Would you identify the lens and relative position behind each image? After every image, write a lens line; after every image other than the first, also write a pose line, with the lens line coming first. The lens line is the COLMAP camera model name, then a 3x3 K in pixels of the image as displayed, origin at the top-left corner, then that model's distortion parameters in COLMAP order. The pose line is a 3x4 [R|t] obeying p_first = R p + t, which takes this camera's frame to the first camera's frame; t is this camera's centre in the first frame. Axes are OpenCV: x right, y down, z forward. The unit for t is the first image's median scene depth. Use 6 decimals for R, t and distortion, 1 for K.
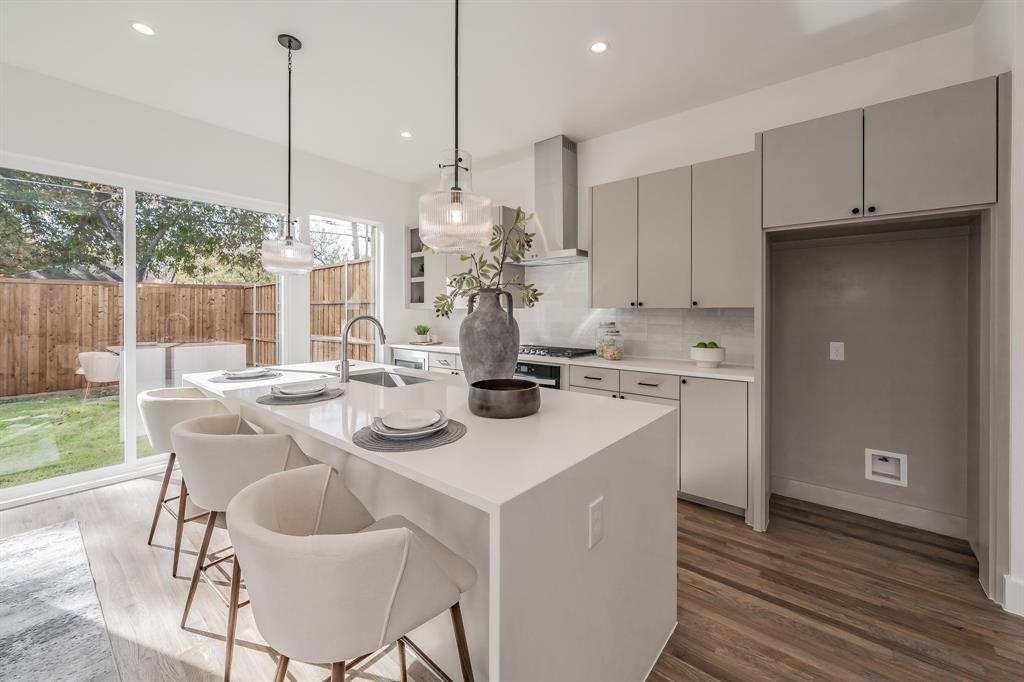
lens RADIAL K [[401.4, 0, 524.8], [0, 401.4, 312.8], [0, 0, 1]] dist [-0.001172, -0.000134]
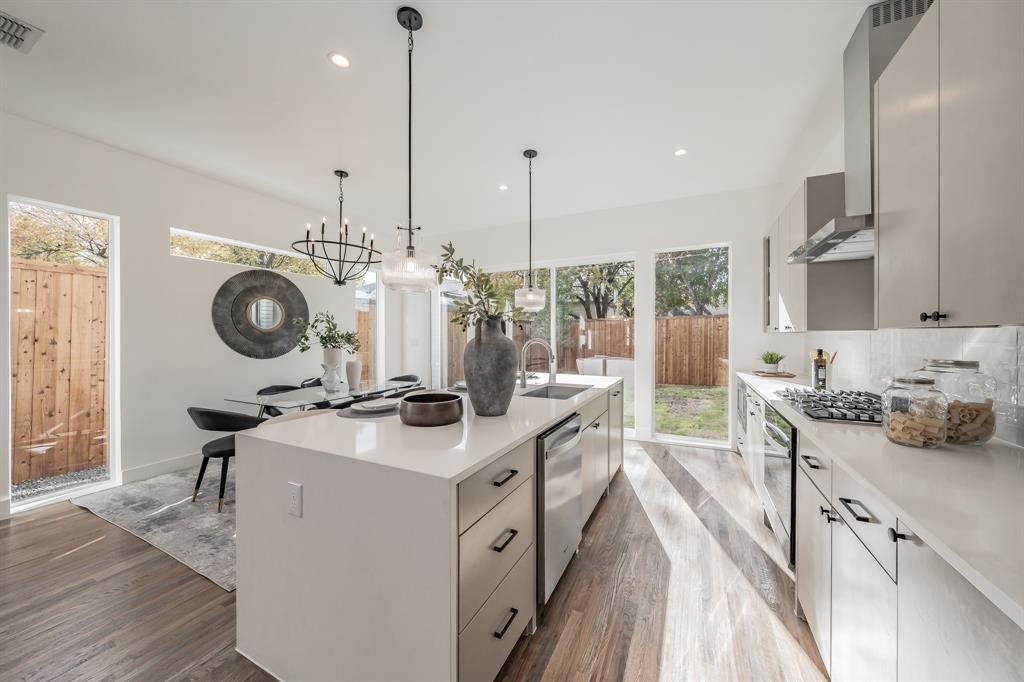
lens RADIAL K [[354.3, 0, 525.0], [0, 354.3, 336.2], [0, 0, 1]] dist [-0.000449, -0.000001]
pose [[0.234579, -0.000791, -0.972097, 0.600920], [-0.002093, 0.999997, -0.001319, -0.001042], [0.972095, 0.002344, 0.234576, 0.594842]]
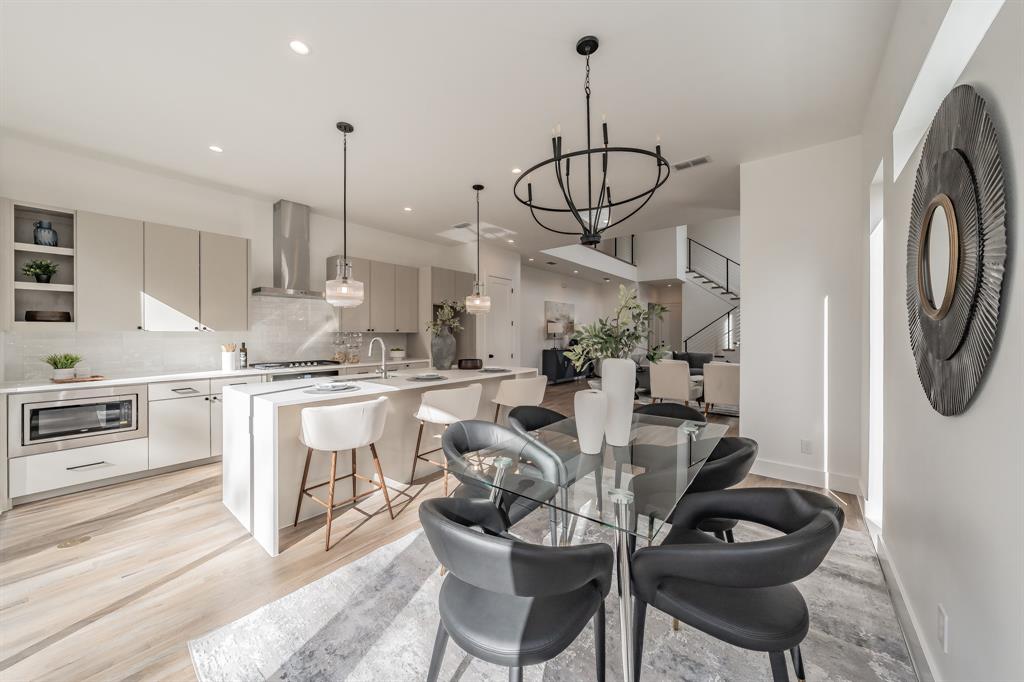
lens RADIAL K [[364.2, 0, 509.8], [0, 364.2, 334.0], [0, 0, 1]] dist [-0.001032, 0.000177]
pose [[0.005443, -0.001095, 0.999985, -1.564291], [0.003859, 0.999992, 0.001074, -0.003657], [-0.999978, 0.003853, 0.005447, 0.411101]]
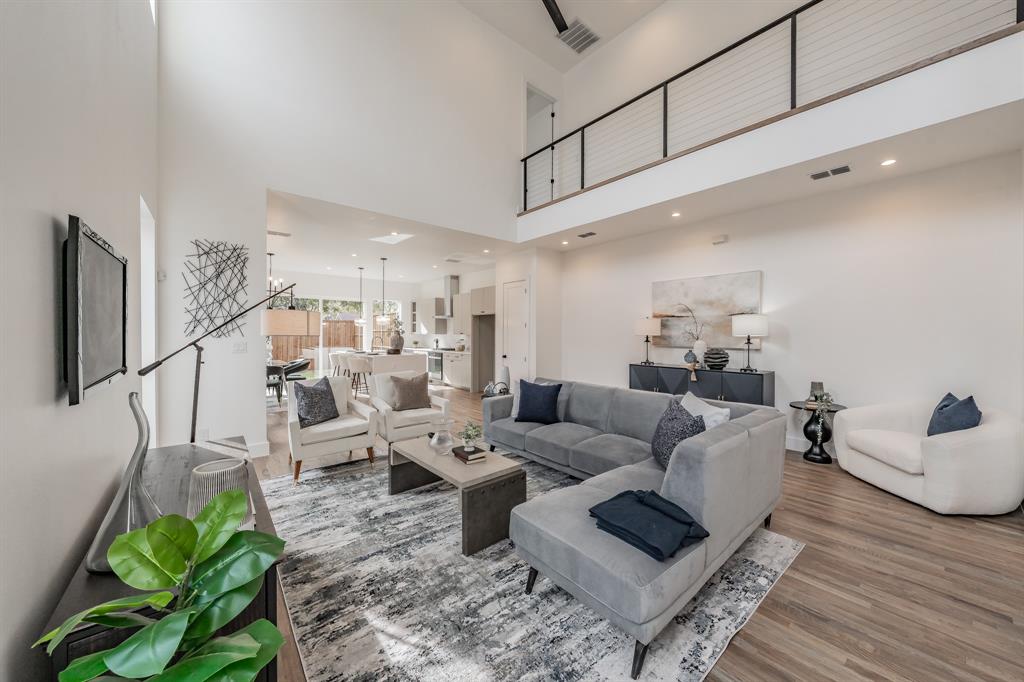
lens RADIAL K [[363.3, 0, 531.4], [0, 363.3, 337.3], [0, 0, 1]] dist [-0.001114, -0.000123]
pose [[0.986940, 0.004552, -0.161021, 1.479725], [-0.003924, 0.999983, 0.004221, -0.005829], [0.161038, -0.003534, 0.986942, -2.023578]]
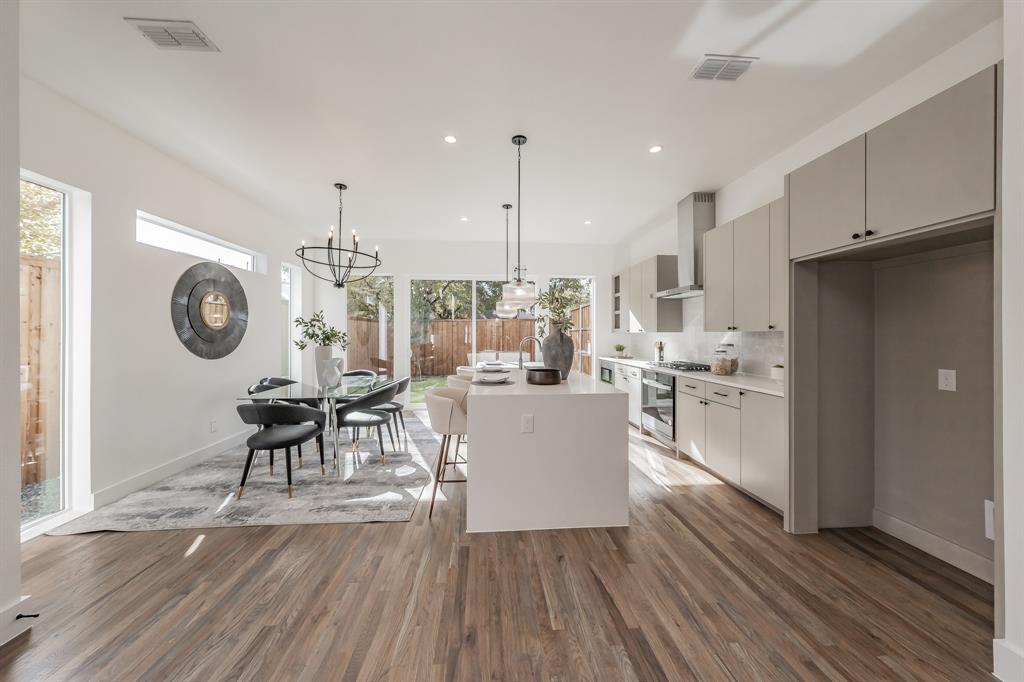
lens RADIAL K [[344.0, 0, 512.1], [0, 344.0, 334.0], [0, 0, 1]] dist [0.005322, -0.000064]
pose [[0.684633, -0.002677, -0.728883, 0.656510], [-0.001550, 0.999986, -0.005128, 0.001615], [0.728886, 0.004641, 0.684619, -0.187073]]
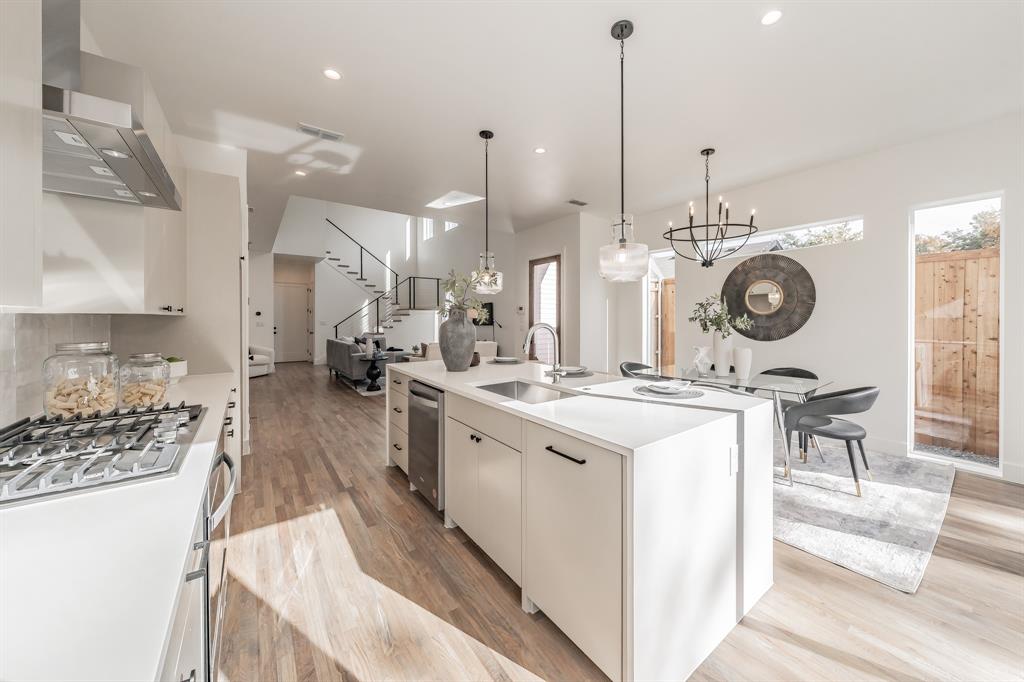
lens RADIAL K [[368.6, 0, 547.0], [0, 368.6, 320.9], [0, 0, 1]] dist [-0.022619, -0.000080]
pose [[-0.977788, -0.002108, 0.209588, -0.528698], [0.000074, 0.999946, 0.010403, -0.009263], [-0.209598, 0.010188, -0.977735, 1.654465]]
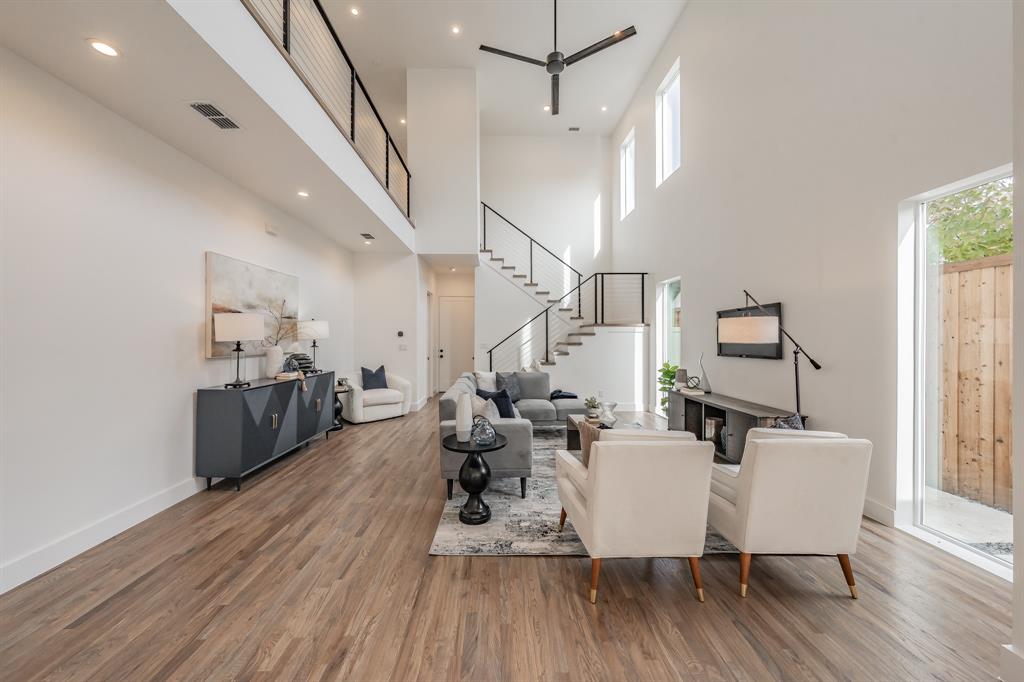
lens RADIAL K [[361.5, 0, 500.4], [0, 361.5, 337.6], [0, 0, 1]] dist [0.000104, -0.000003]
pose [[-0.633816, -0.001923, 0.773481, 0.283647], [0.002518, 0.999986, 0.004550, -0.023985], [-0.773479, 0.004831, -0.633803, 0.105971]]
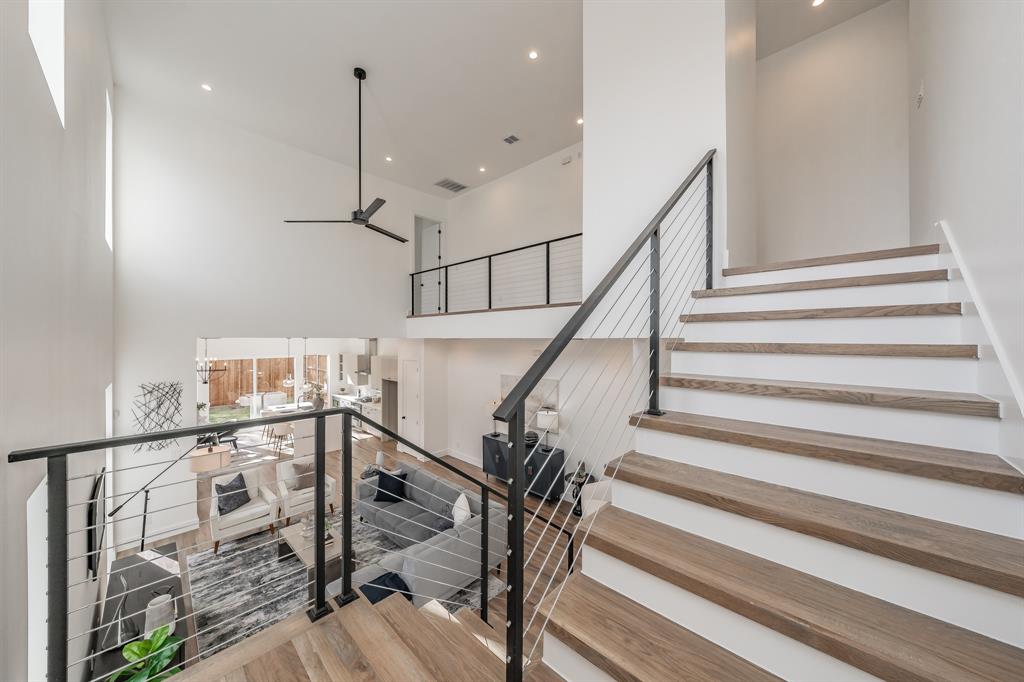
lens RADIAL K [[342.9, 0, 512.0], [0, 342.9, 341.0], [0, 0, 1]] dist [0.000231, 0.000042]
pose [[0.997235, 0.000740, -0.074311, 2.095779], [-0.000645, 0.999999, 0.001306, -0.566441], [0.074312, -0.001255, 0.997234, -2.538521]]
